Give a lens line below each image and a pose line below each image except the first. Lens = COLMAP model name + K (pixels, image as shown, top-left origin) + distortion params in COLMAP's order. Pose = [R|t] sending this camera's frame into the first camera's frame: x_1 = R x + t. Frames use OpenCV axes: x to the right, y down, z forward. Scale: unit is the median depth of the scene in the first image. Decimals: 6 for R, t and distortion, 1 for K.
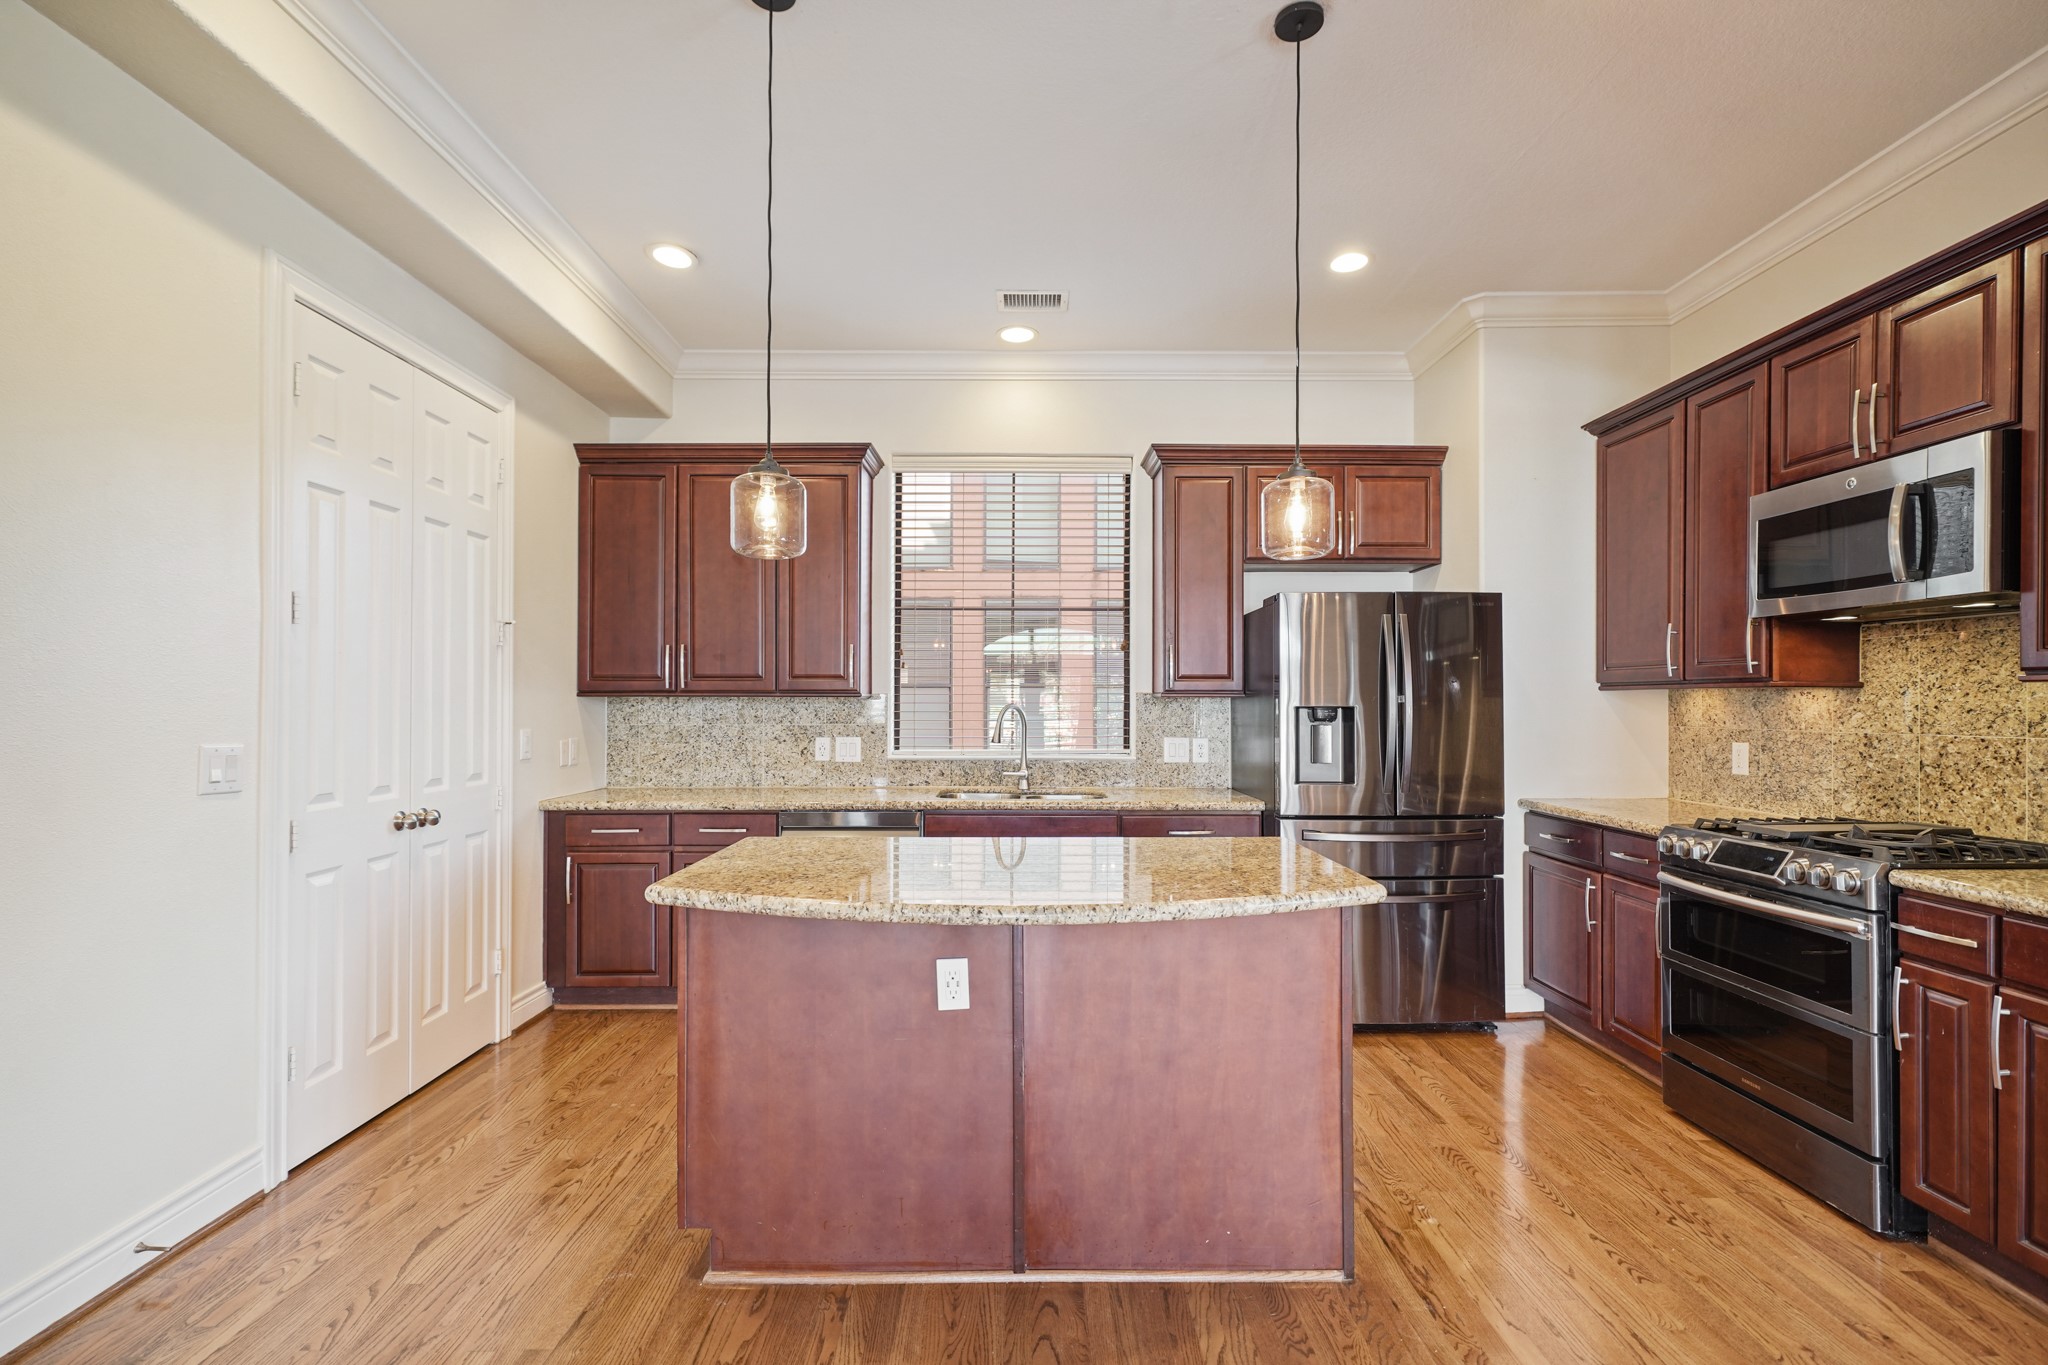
lens RADIAL K [[924.6, 0, 1034.8], [0, 924.6, 701.4], [0, 0, 1]] dist [0.002564, 0.000651]
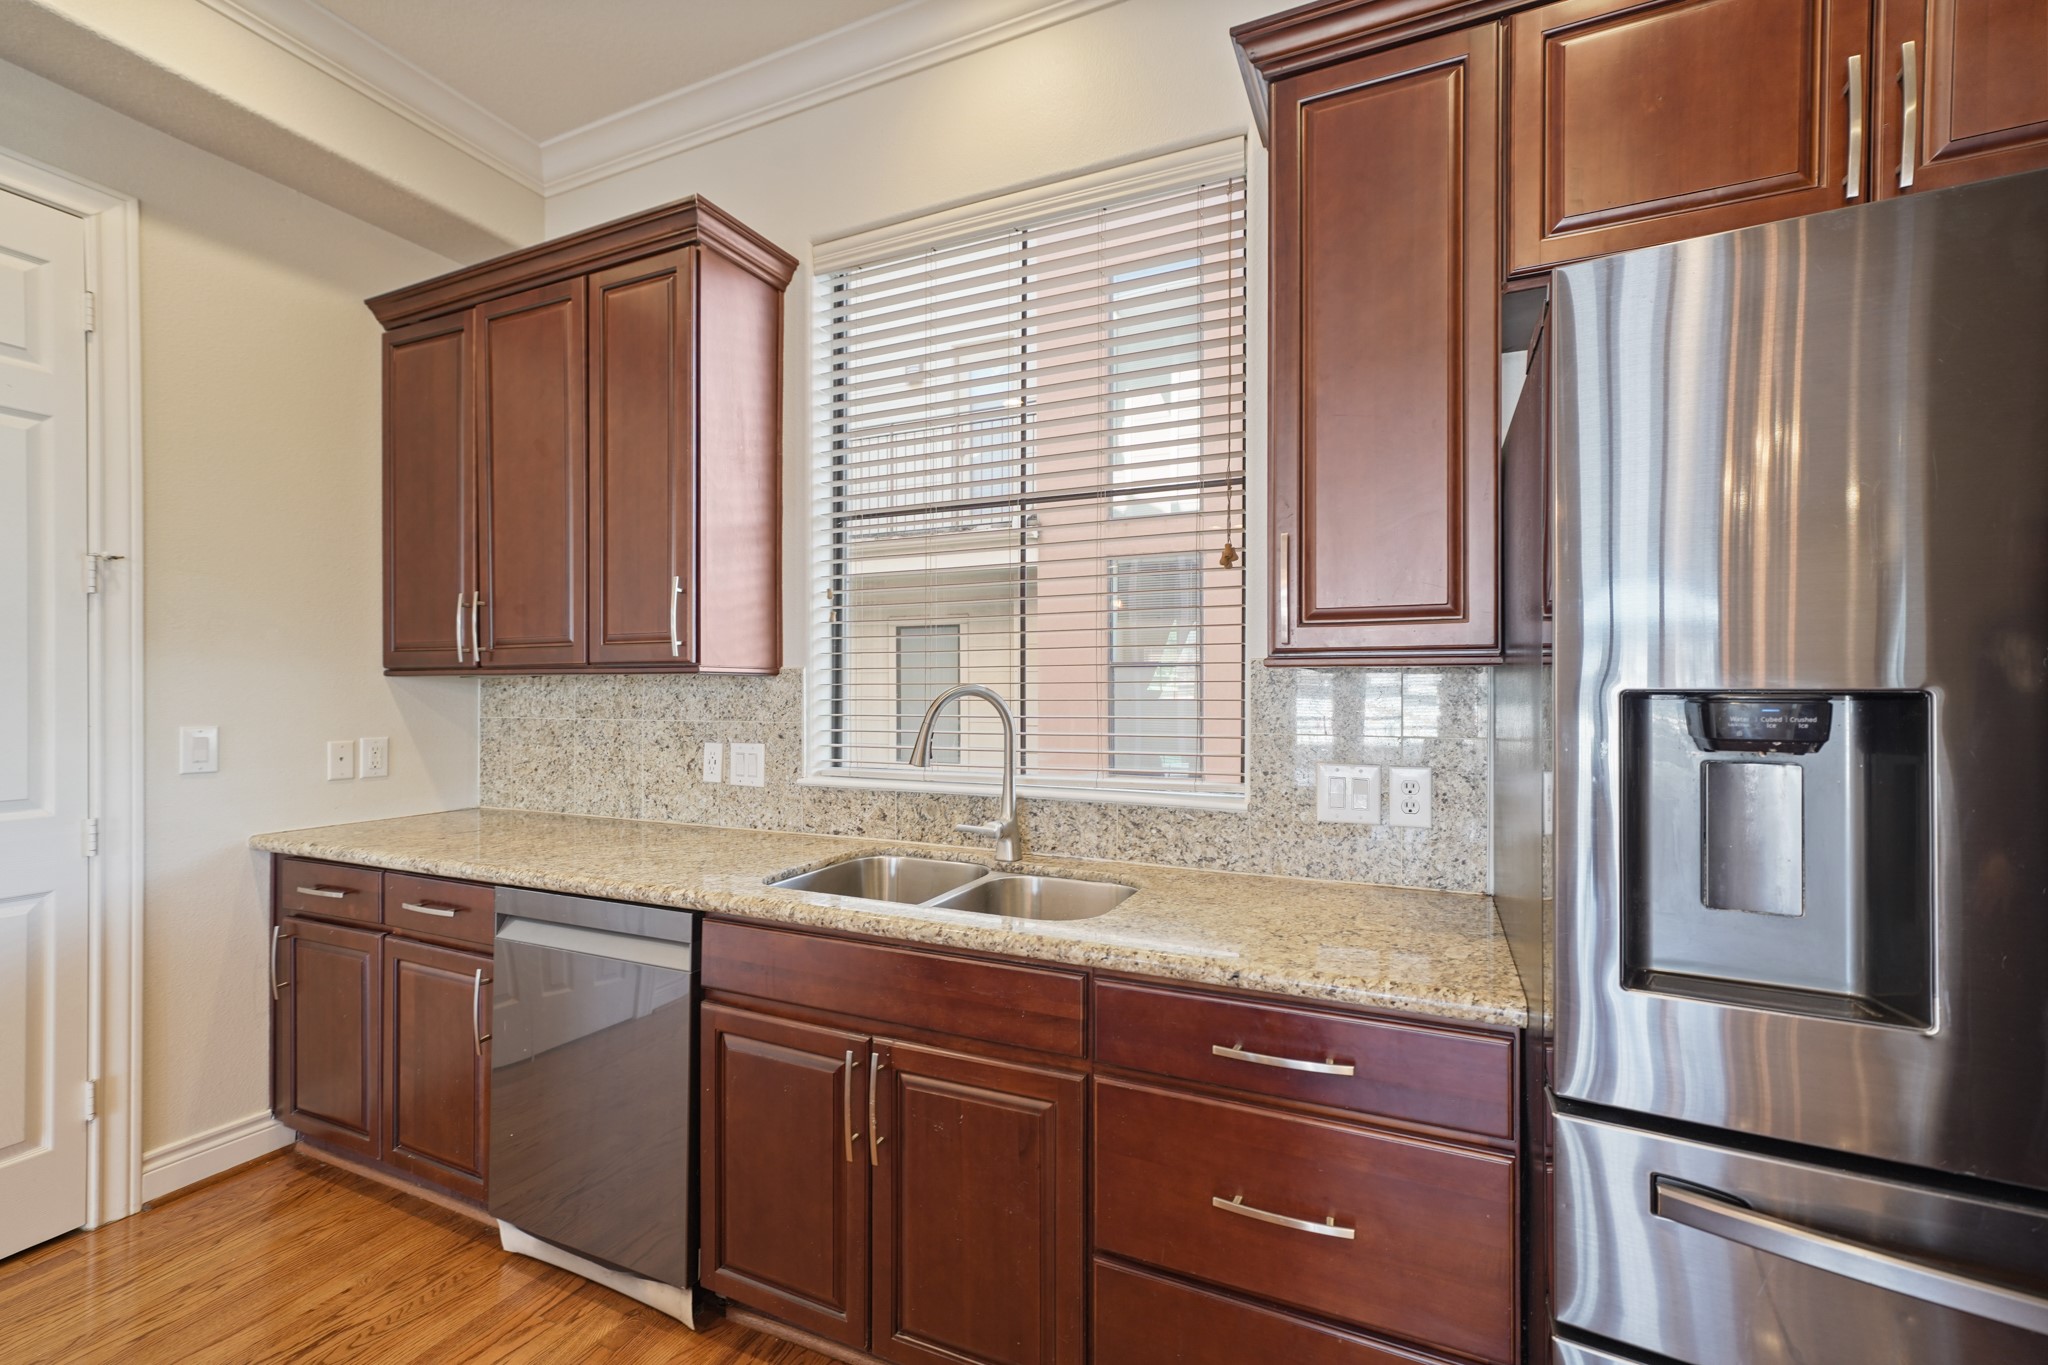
lens RADIAL K [[881.6, 0, 1022.9], [0, 881.6, 694.1], [0, 0, 1]] dist [0.003325, 0.000989]
pose [[0.905124, 0.000904, -0.425147, 0.230519], [0.003608, 0.999945, 0.009806, 0.003344], [0.425133, -0.010410, 0.905071, 0.690036]]
